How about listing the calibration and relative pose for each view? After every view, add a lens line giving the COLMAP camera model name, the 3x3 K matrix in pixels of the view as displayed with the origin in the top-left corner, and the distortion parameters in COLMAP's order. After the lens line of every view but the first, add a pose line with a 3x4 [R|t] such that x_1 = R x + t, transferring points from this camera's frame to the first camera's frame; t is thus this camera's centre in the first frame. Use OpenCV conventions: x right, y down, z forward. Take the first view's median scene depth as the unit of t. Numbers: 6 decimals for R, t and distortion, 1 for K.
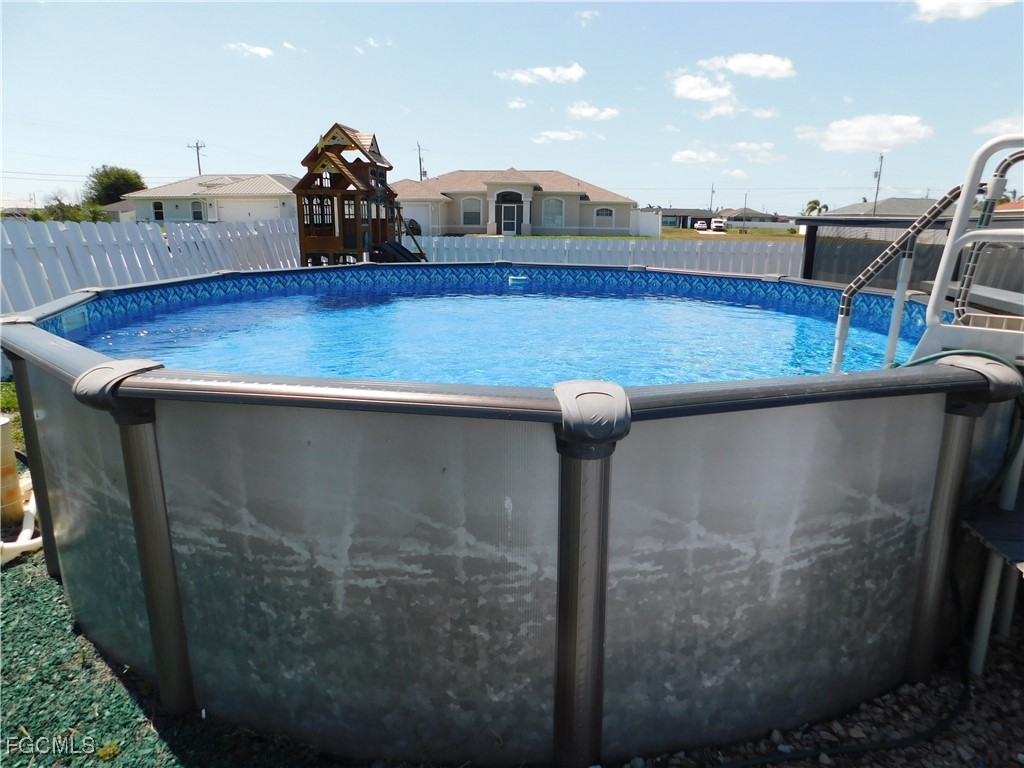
lens RADIAL K [[681.2, 0, 515.3], [0, 681.2, 388.6], [0, 0, 1]] dist [-0.067091, 0.051327]
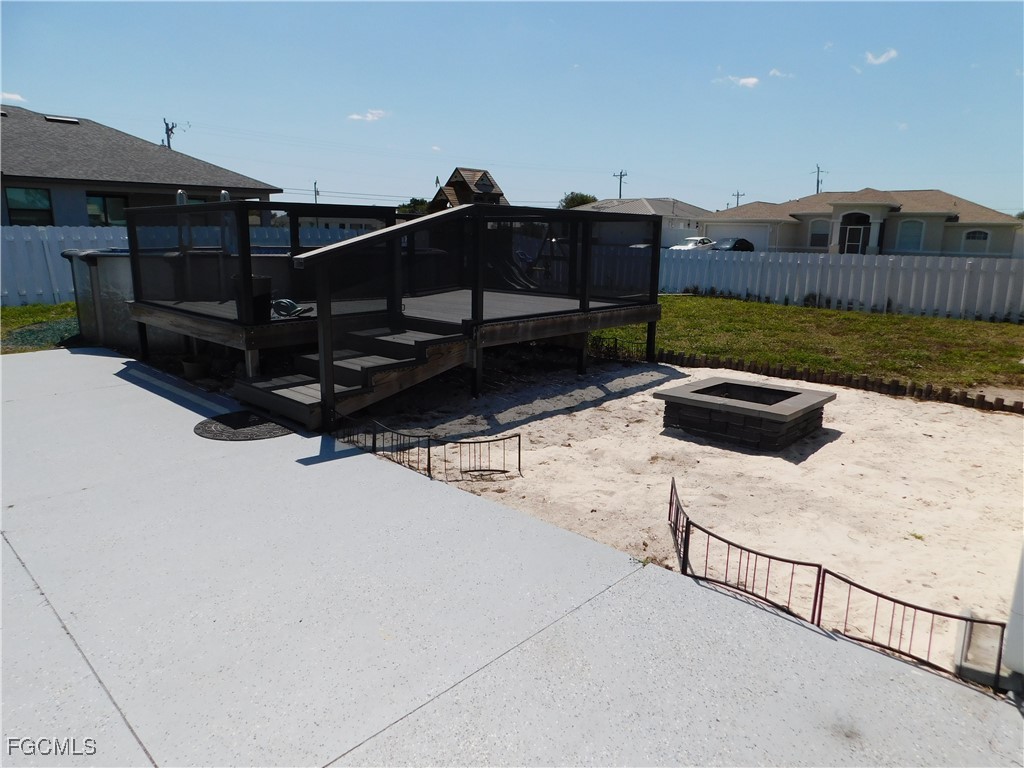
lens RADIAL K [[681.2, 0, 515.3], [0, 681.2, 388.6], [0, 0, 1]] dist [-0.067091, 0.051327]
pose [[0.804020, 0.135475, -0.578963, 0.185966], [-0.154060, 0.987911, 0.017220, 0.015023], [0.574297, 0.075350, 0.815172, -0.038773]]
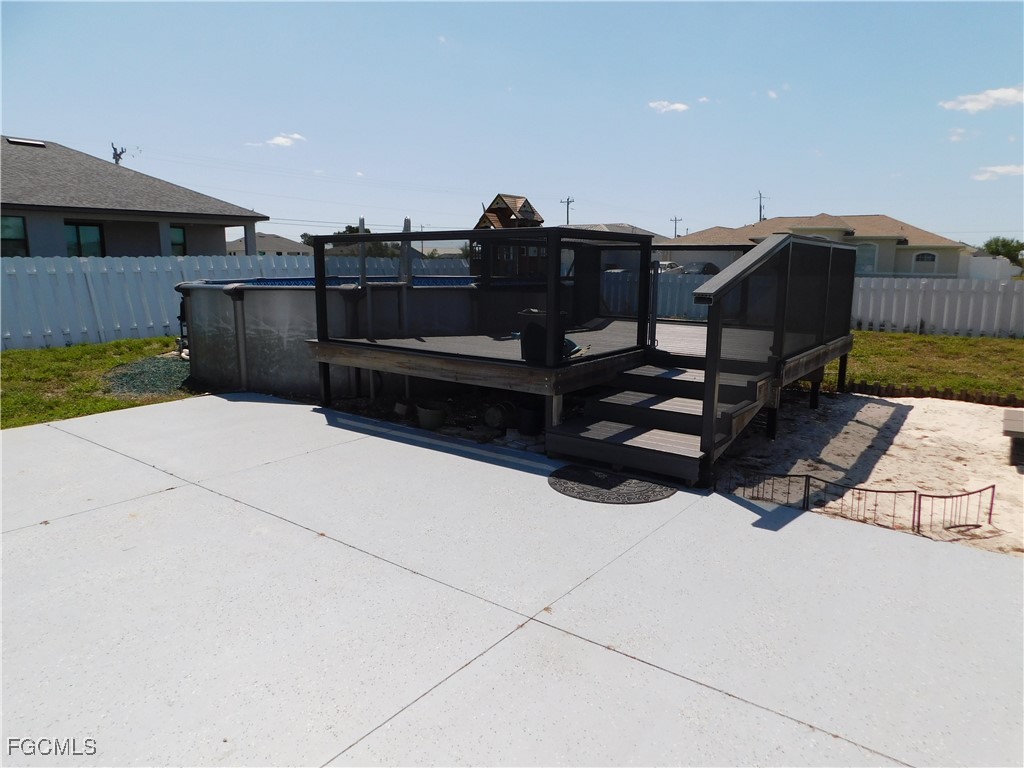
lens RADIAL K [[681.2, 0, 515.3], [0, 681.2, 388.6], [0, 0, 1]] dist [-0.067091, 0.051327]
pose [[0.857988, 0.092011, -0.505361, 0.134187], [-0.125220, 0.991611, -0.032053, 0.019942], [0.498172, 0.090783, 0.862312, -0.060582]]
